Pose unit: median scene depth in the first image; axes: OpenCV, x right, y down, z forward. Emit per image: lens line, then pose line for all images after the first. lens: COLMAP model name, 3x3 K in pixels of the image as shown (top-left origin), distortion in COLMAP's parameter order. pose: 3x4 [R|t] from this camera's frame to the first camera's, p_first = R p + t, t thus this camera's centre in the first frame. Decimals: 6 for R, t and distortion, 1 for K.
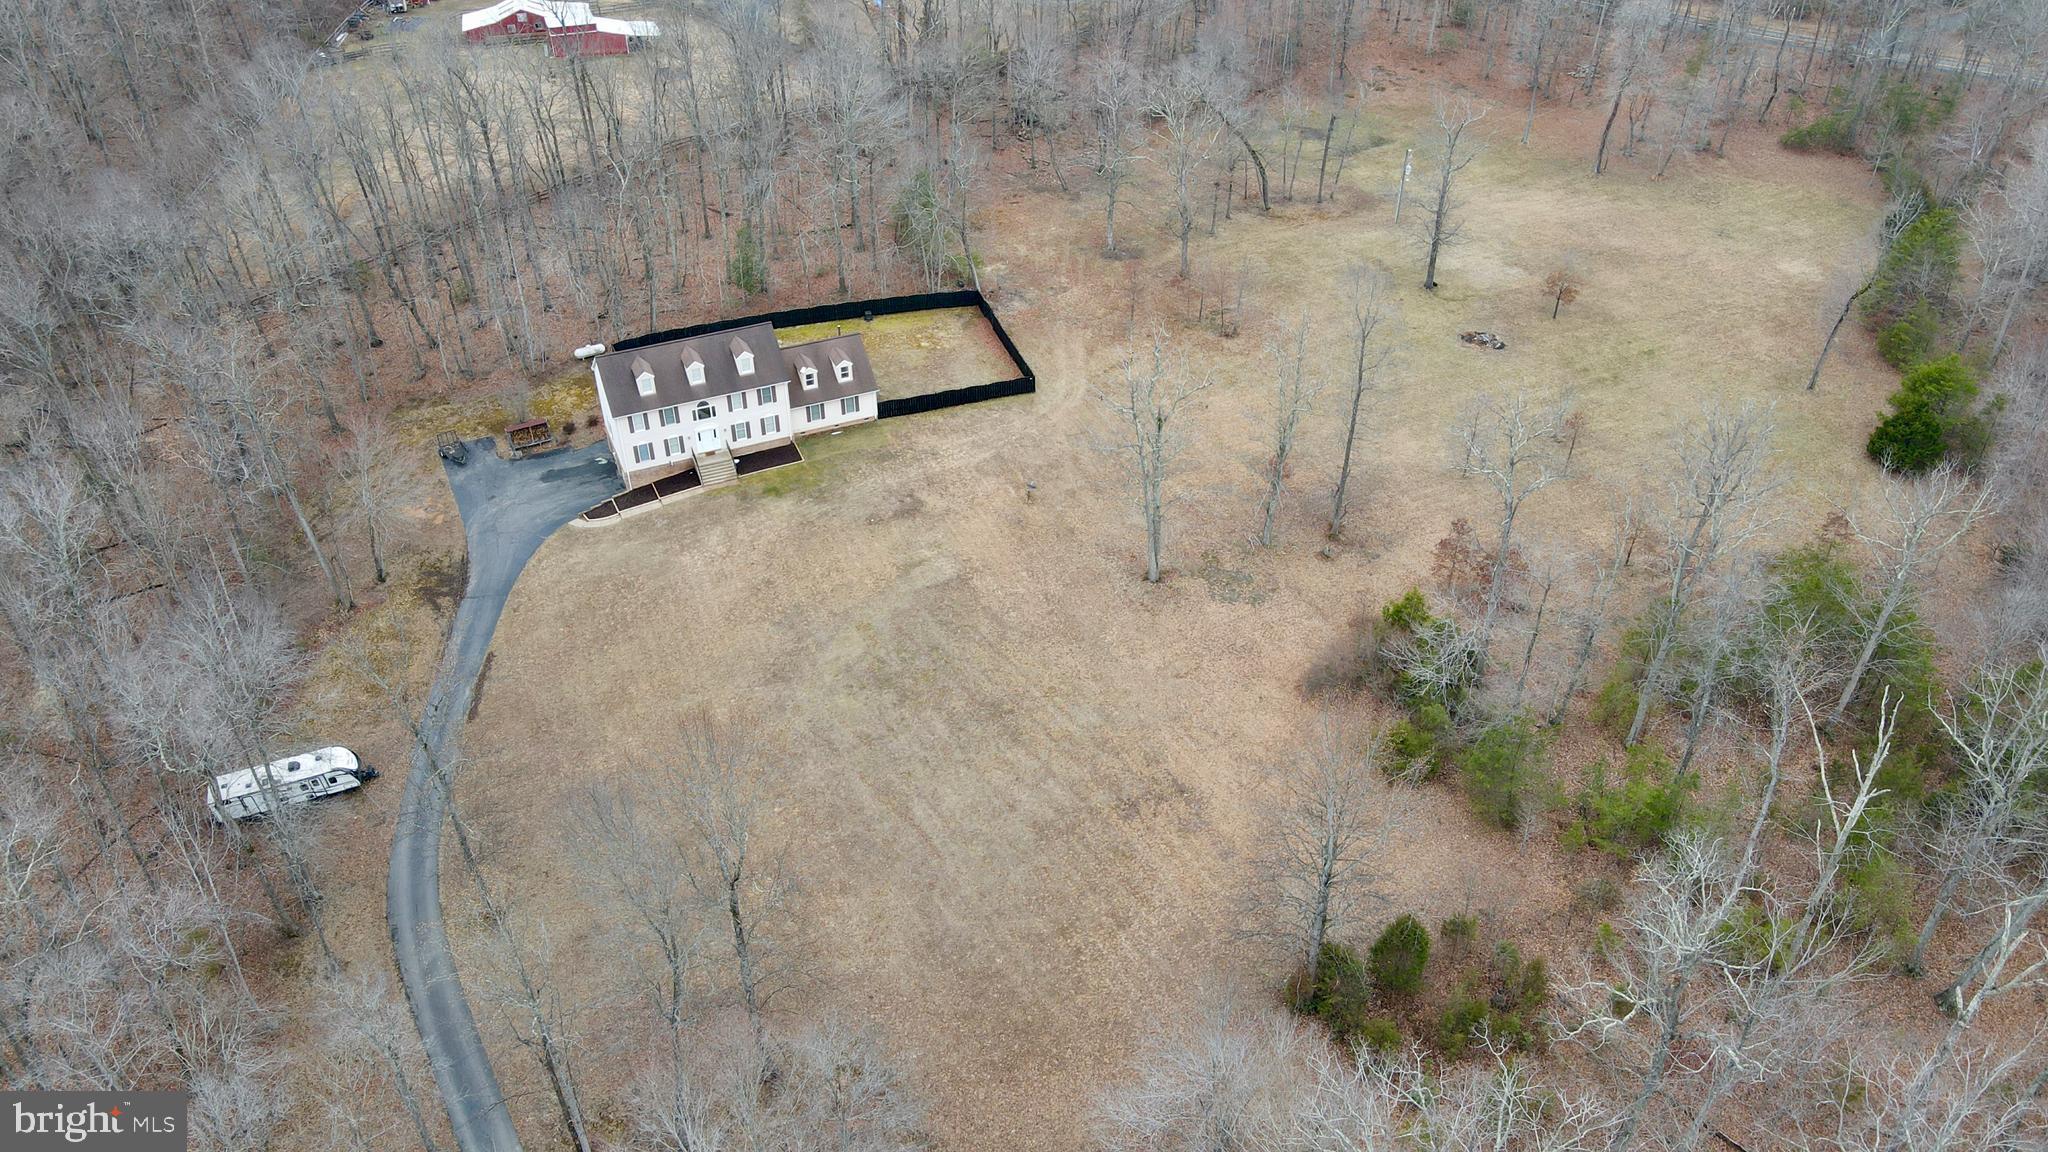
lens RADIAL K [[1518.1, 0, 1016.0], [0, 1518.1, 595.0], [0, 0, 1]] dist [-0.001638, 0.036155]
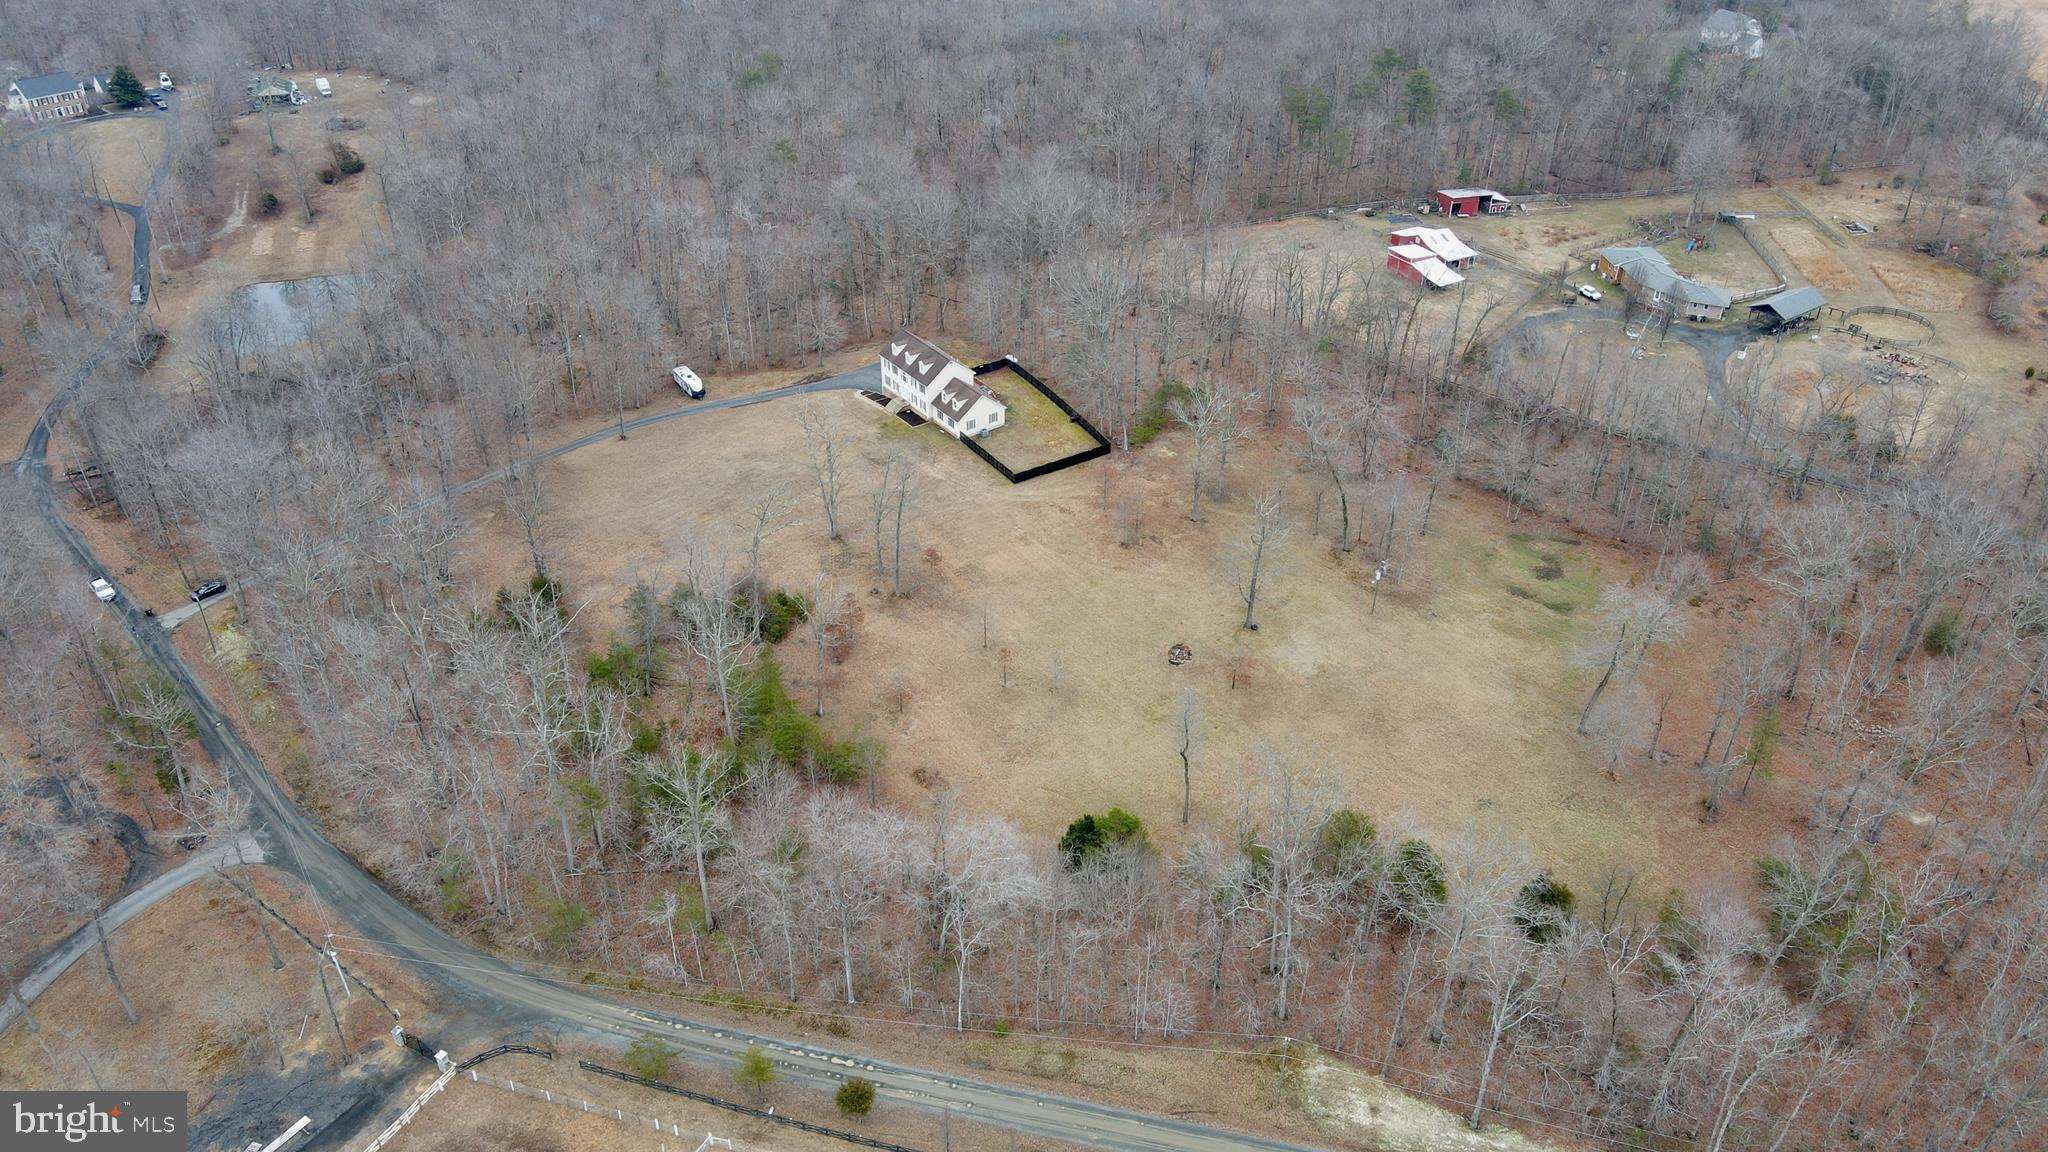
lens RADIAL K [[1518.1, 0, 1031.6], [0, 1518.1, 590.2], [0, 0, 1]] dist [-0.001638, 0.036155]
pose [[0.207732, 0.545264, -0.812118, 1.514075], [-0.605708, 0.723614, 0.330908, -0.650217], [0.768092, 0.423166, 0.480588, 0.309635]]
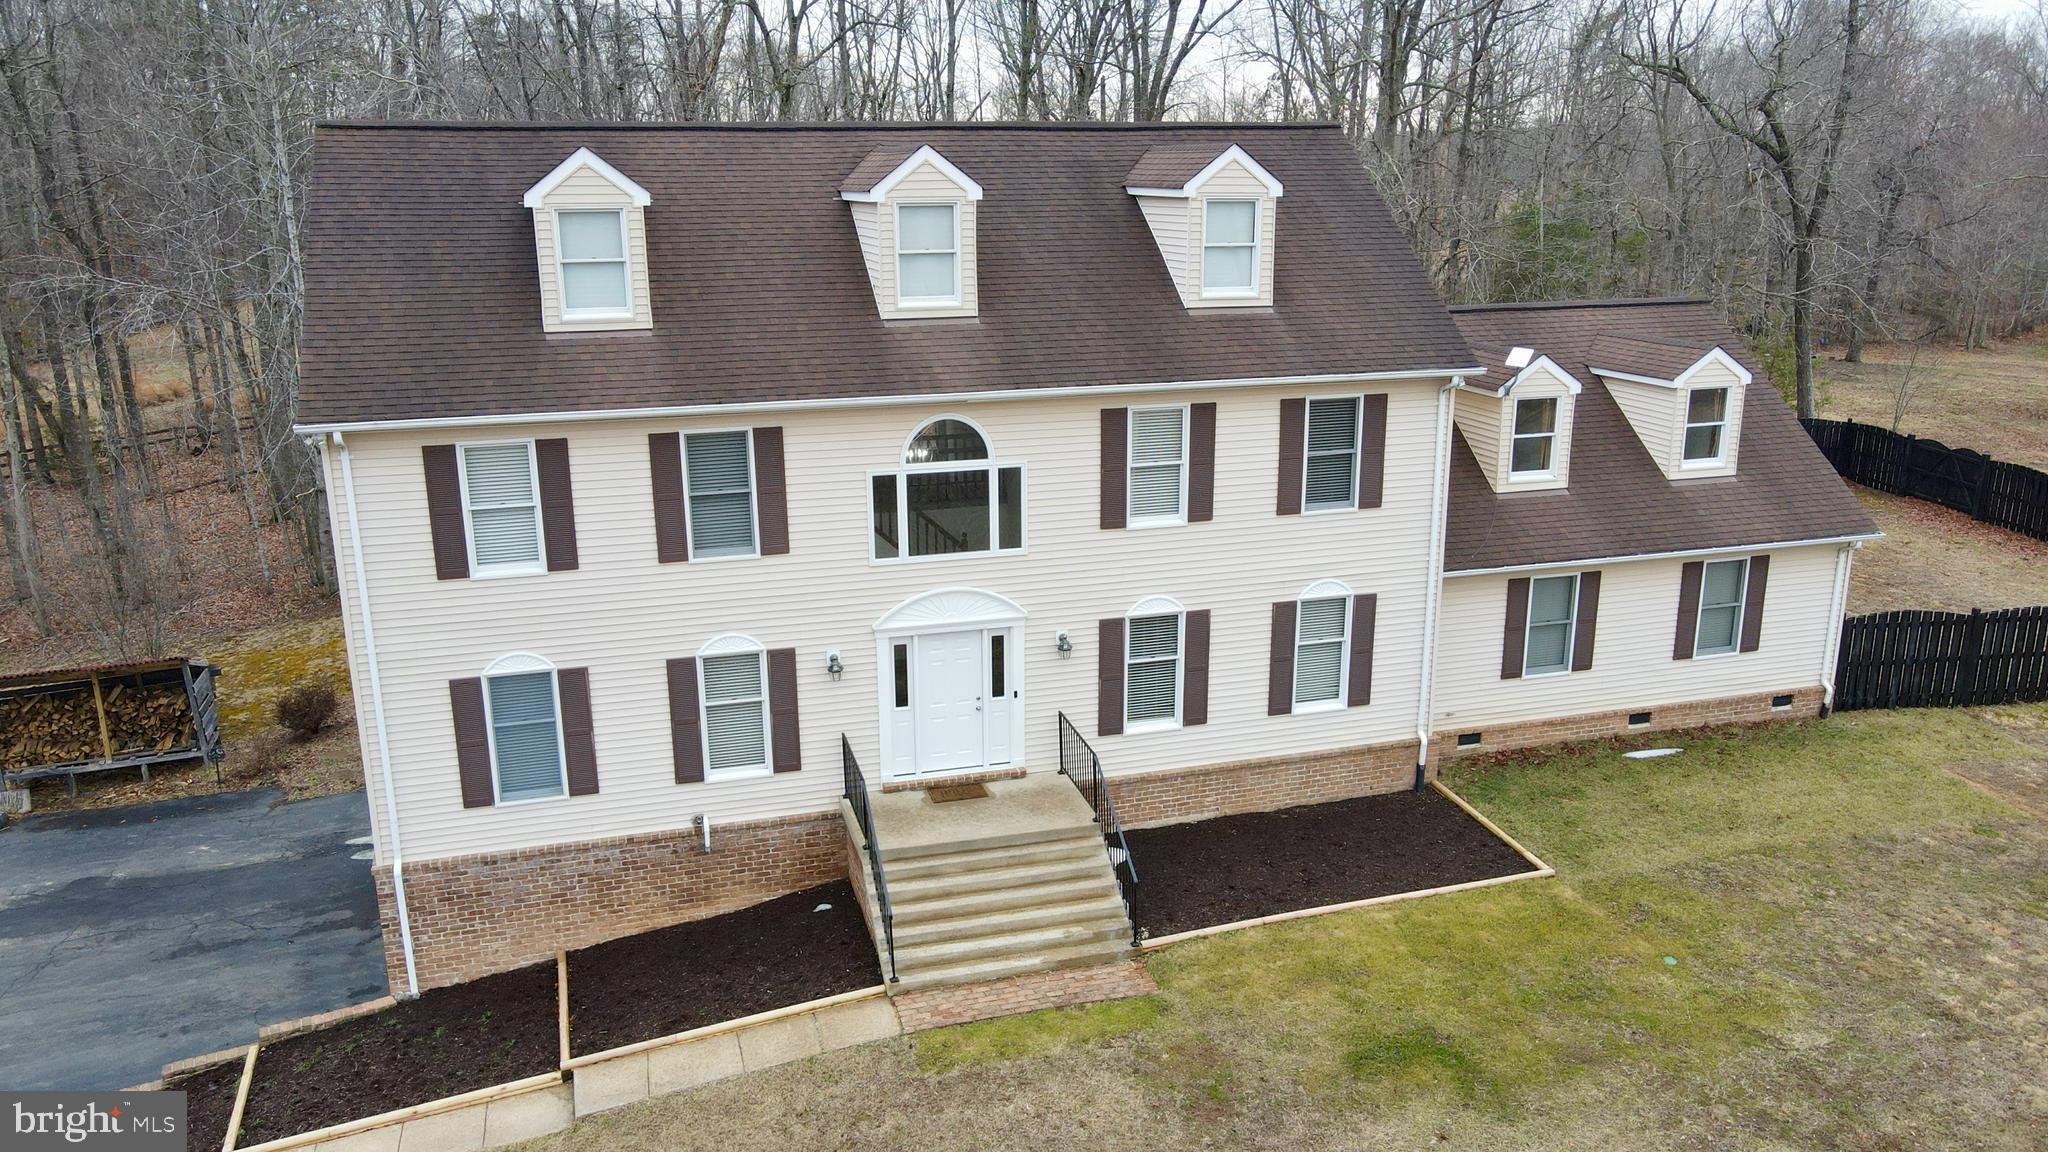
lens RADIAL K [[1518.1, 0, 1023.6], [0, 1518.1, 587.3], [0, 0, 1]] dist [-0.001638, 0.036155]
pose [[0.993077, 0.026193, -0.114506, -0.177366], [-0.068747, 0.920033, -0.385764, -0.052385], [0.095245, 0.390965, 0.915464, 0.850060]]
